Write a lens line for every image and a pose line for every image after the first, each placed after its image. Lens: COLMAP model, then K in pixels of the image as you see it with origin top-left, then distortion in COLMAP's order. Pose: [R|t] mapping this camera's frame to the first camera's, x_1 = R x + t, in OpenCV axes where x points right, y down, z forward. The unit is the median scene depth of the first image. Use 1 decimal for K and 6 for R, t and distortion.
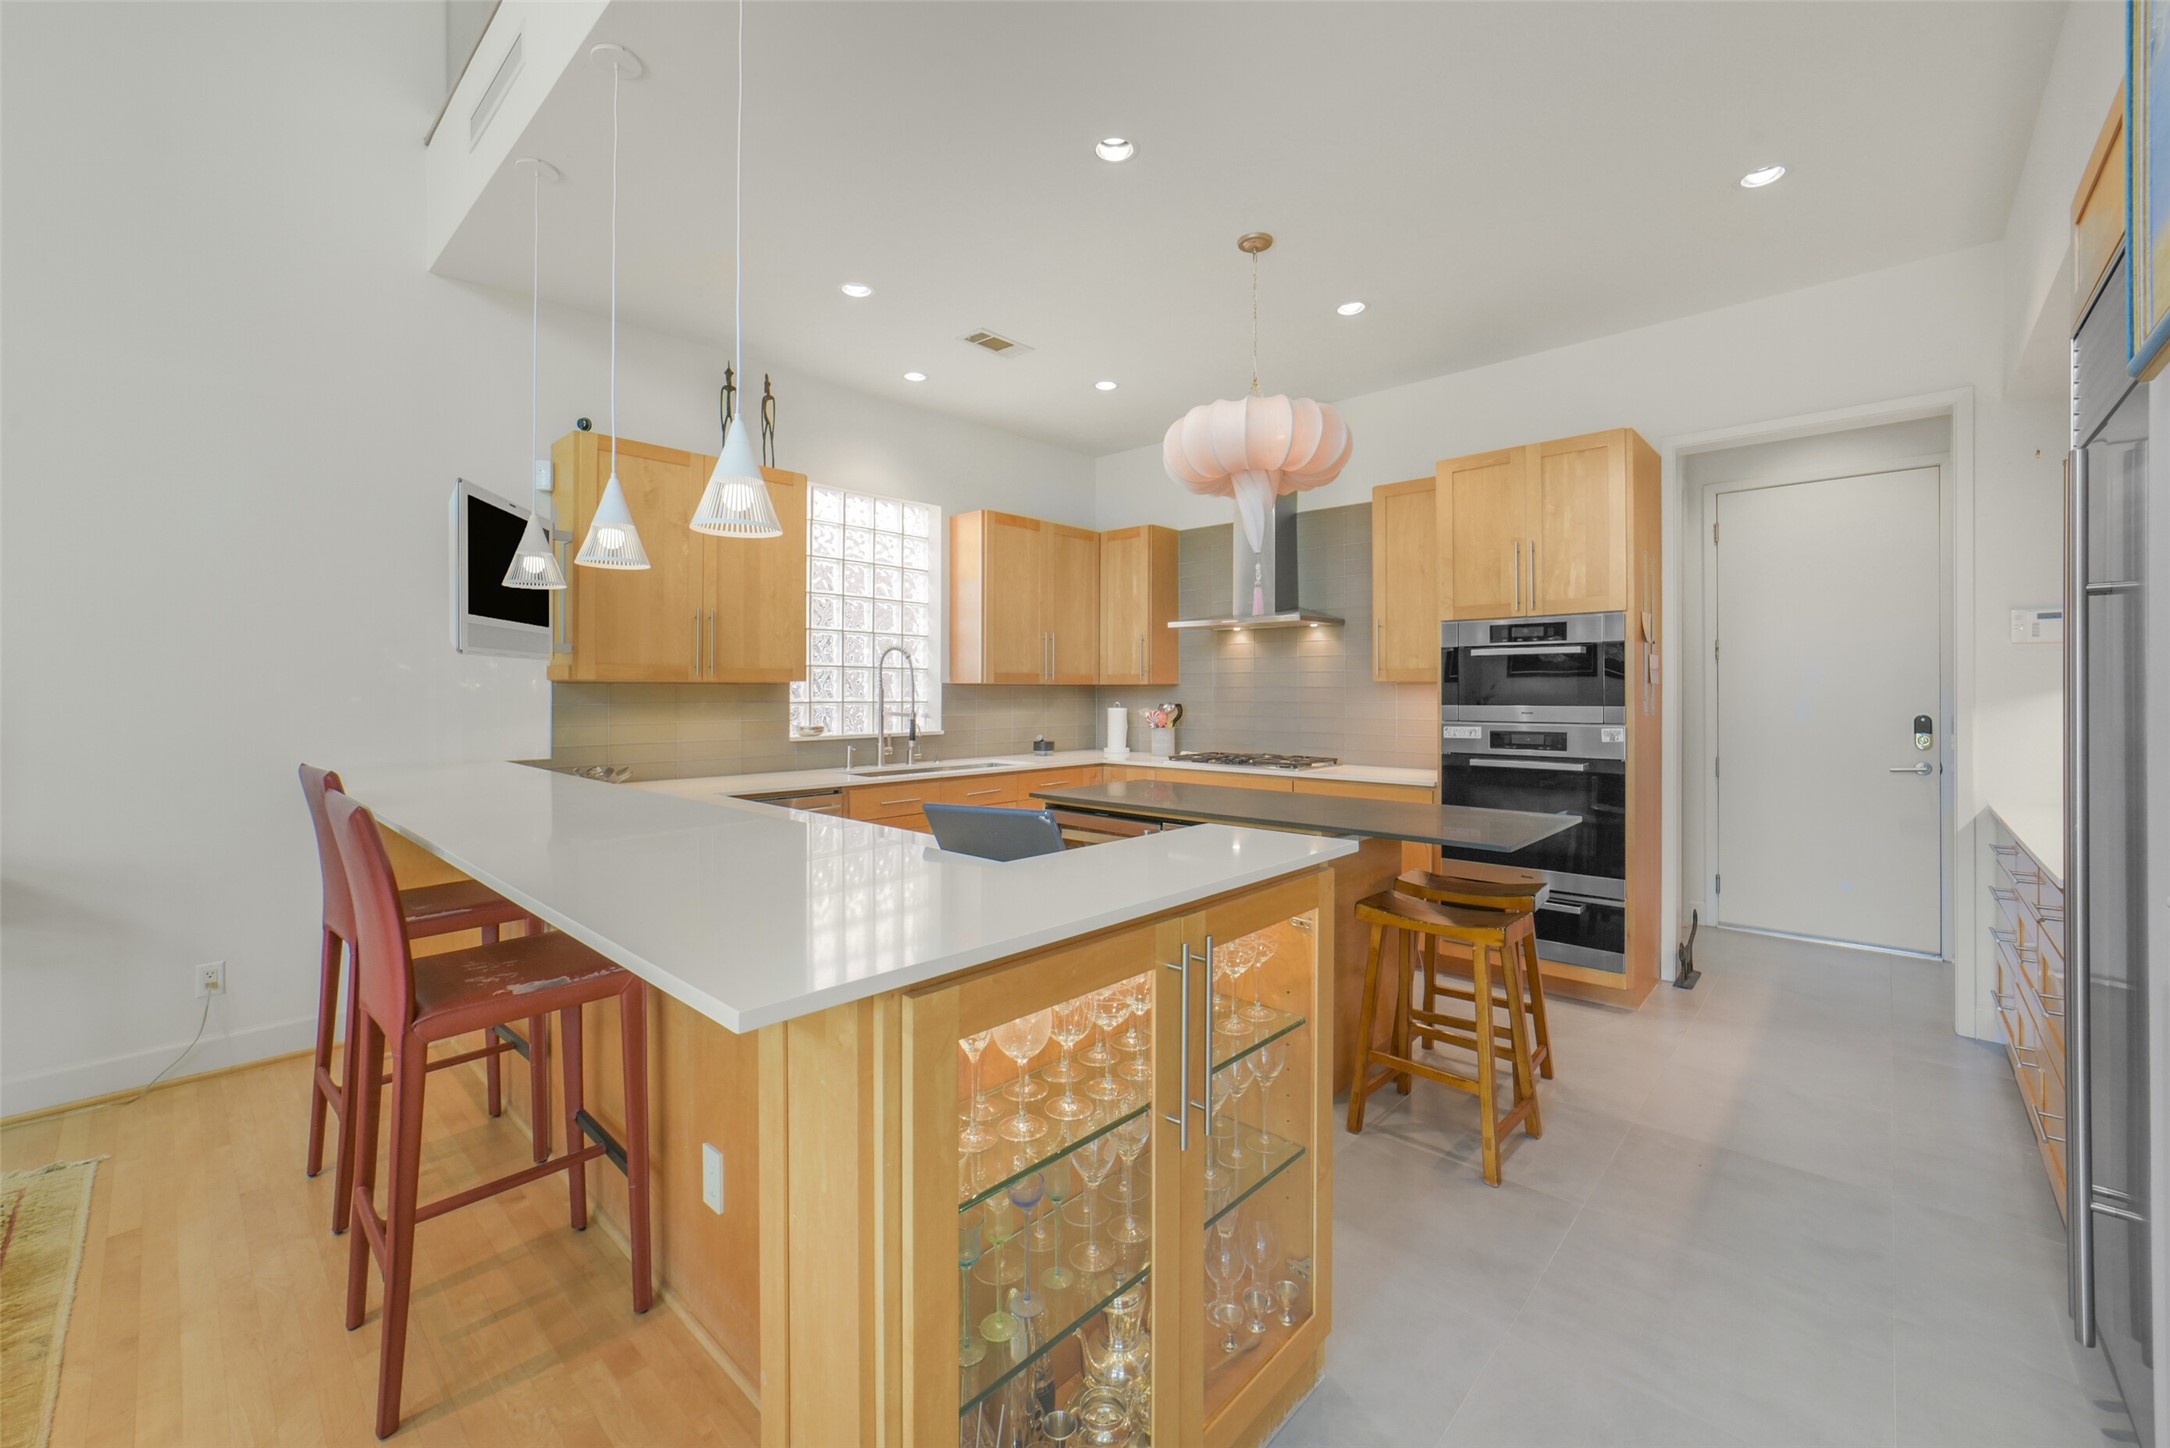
lens RADIAL K [[885.2, 0, 1082.7], [0, 885.2, 686.6], [0, 0, 1]] dist [0.000614, 0.000231]
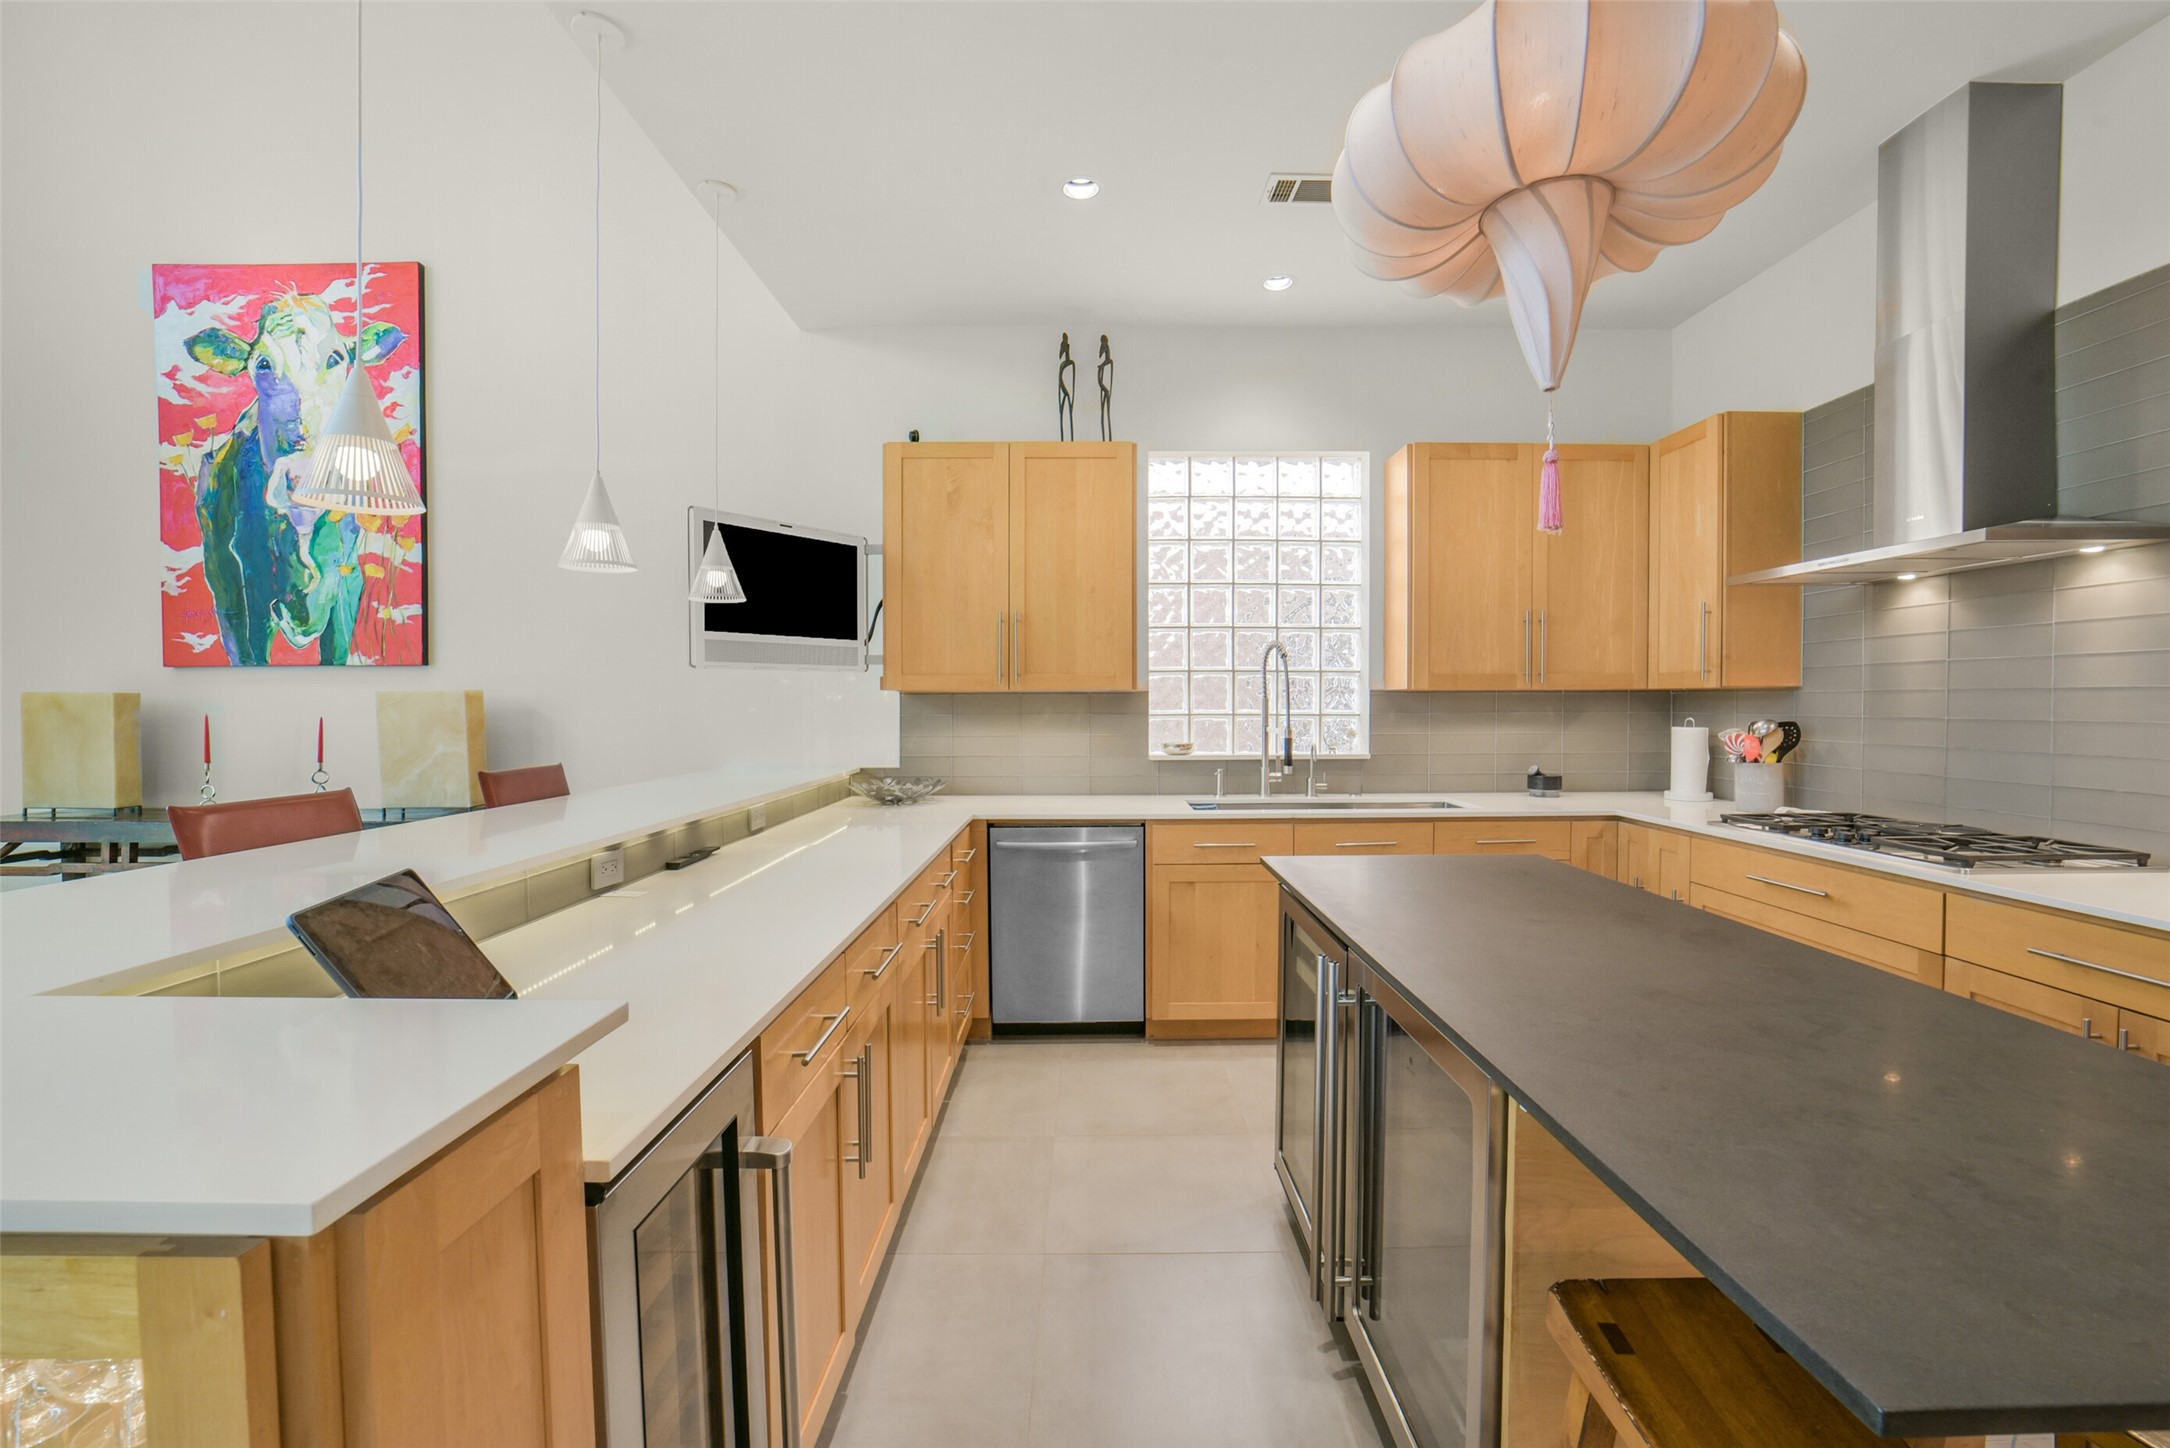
lens RADIAL K [[888.2, 0, 1092.6], [0, 888.2, 721.2], [0, 0, 1]] dist [-0.038537, 0.010300]
pose [[0.687827, 0.011944, -0.725776, 0.238633], [0.006870, 0.999713, 0.022963, 0.003965], [0.725842, -0.020780, 0.687548, 0.348549]]
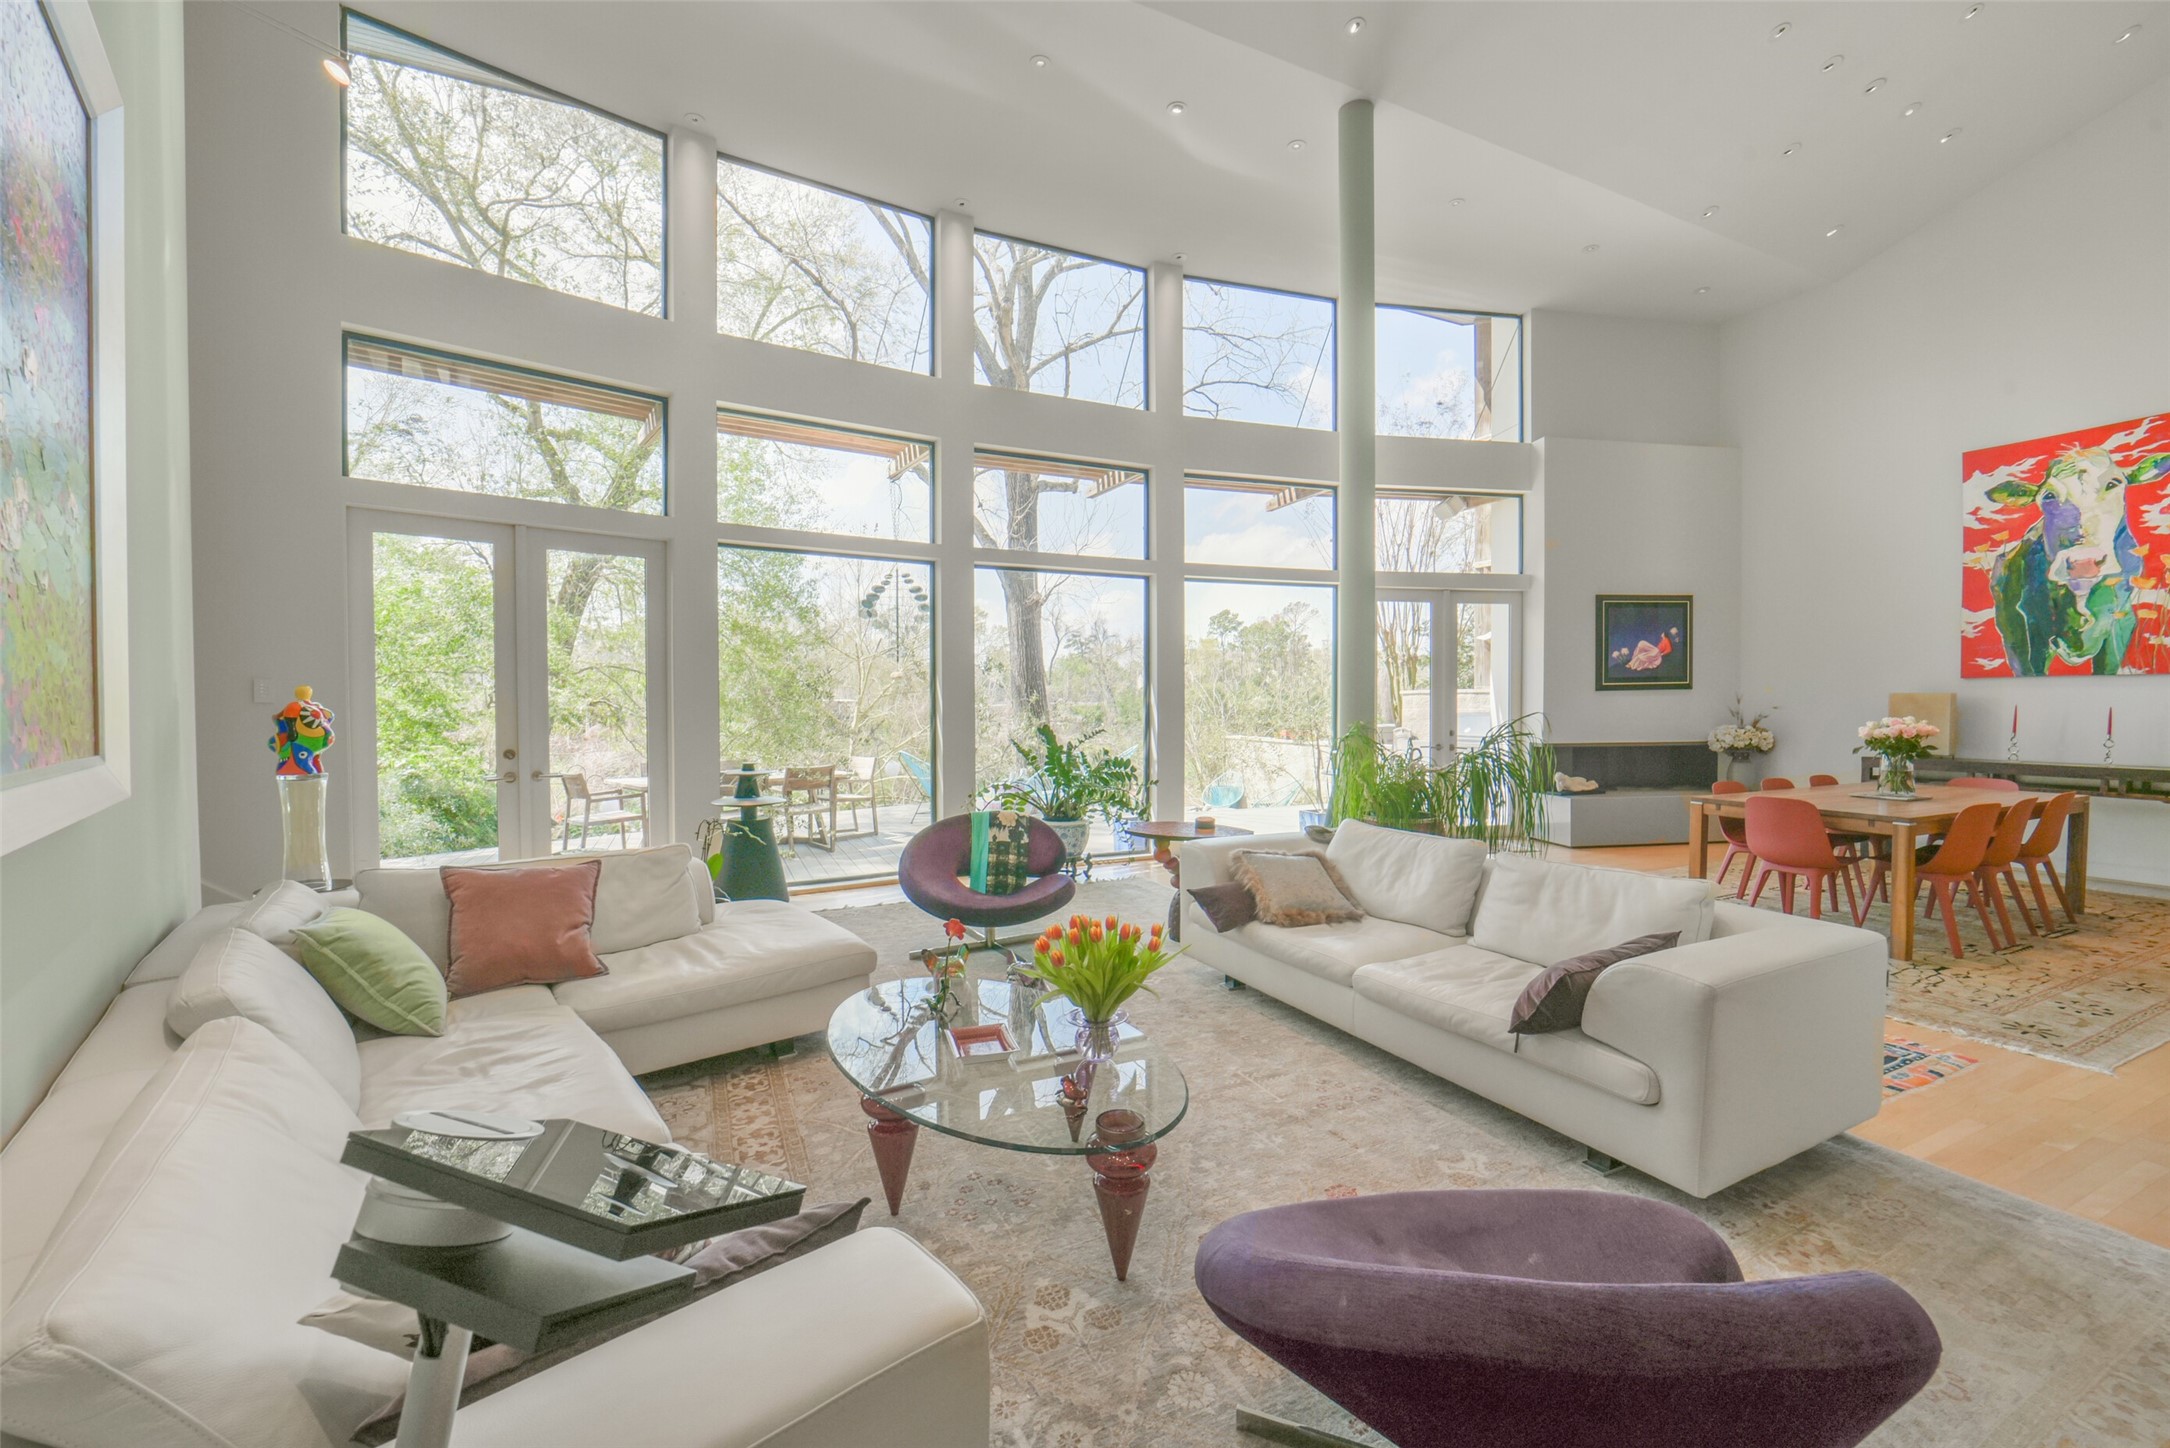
lens RADIAL K [[865.4, 0, 1098.2], [0, 865.4, 723.5], [0, 0, 1]] dist [-0.040648, 0.010212]
pose [[-0.374739, 0.025715, -0.926774, 0.881418], [0.009620, 0.999669, 0.023848, -0.005617], [0.927080, 0.000021, -0.374862, -0.525832]]
